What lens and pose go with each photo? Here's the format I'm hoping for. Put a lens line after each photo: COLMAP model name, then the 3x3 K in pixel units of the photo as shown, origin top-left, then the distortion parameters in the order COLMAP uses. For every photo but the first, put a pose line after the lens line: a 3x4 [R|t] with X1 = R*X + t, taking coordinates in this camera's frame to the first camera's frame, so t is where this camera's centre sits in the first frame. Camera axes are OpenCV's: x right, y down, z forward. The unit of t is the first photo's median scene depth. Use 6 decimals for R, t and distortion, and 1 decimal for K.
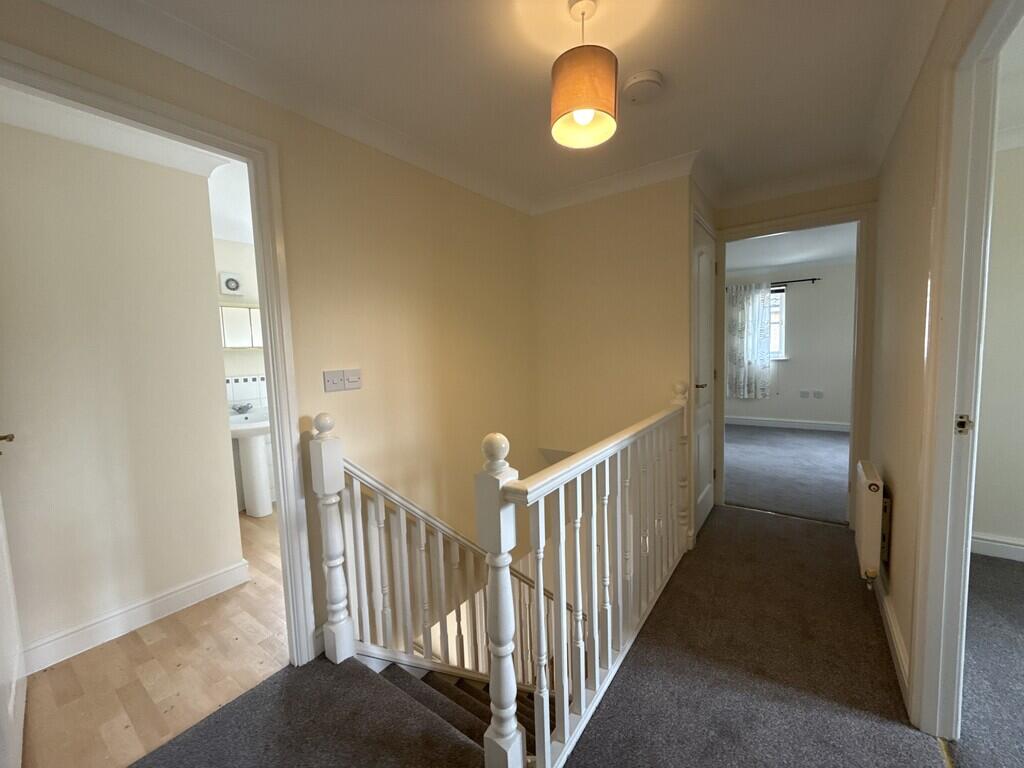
lens RADIAL K [[414.8, 0, 510.5], [0, 414.8, 384.9], [0, 0, 1]] dist [0.002189, 0.000351]
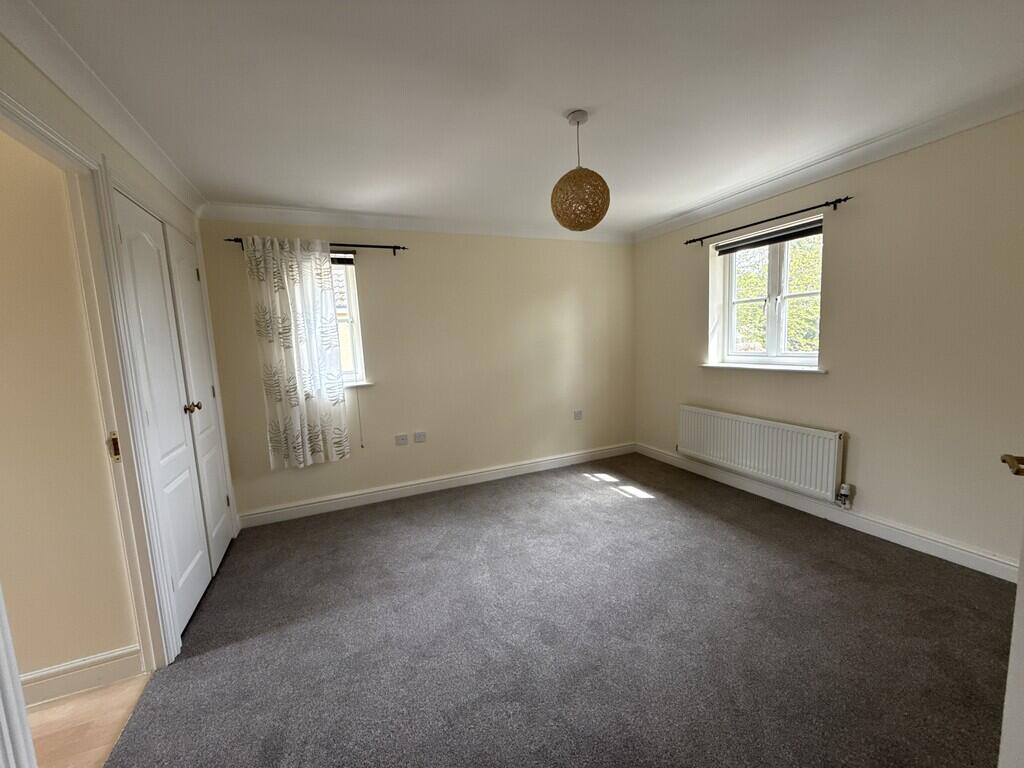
lens RADIAL K [[414.8, 0, 508.2], [0, 414.8, 385.1], [0, 0, 1]] dist [0.002189, 0.000351]
pose [[0.517925, -0.092396, 0.850422, 0.276023], [0.099189, 0.993930, 0.047579, -0.068010], [-0.849656, 0.059710, 0.523946, 0.533471]]
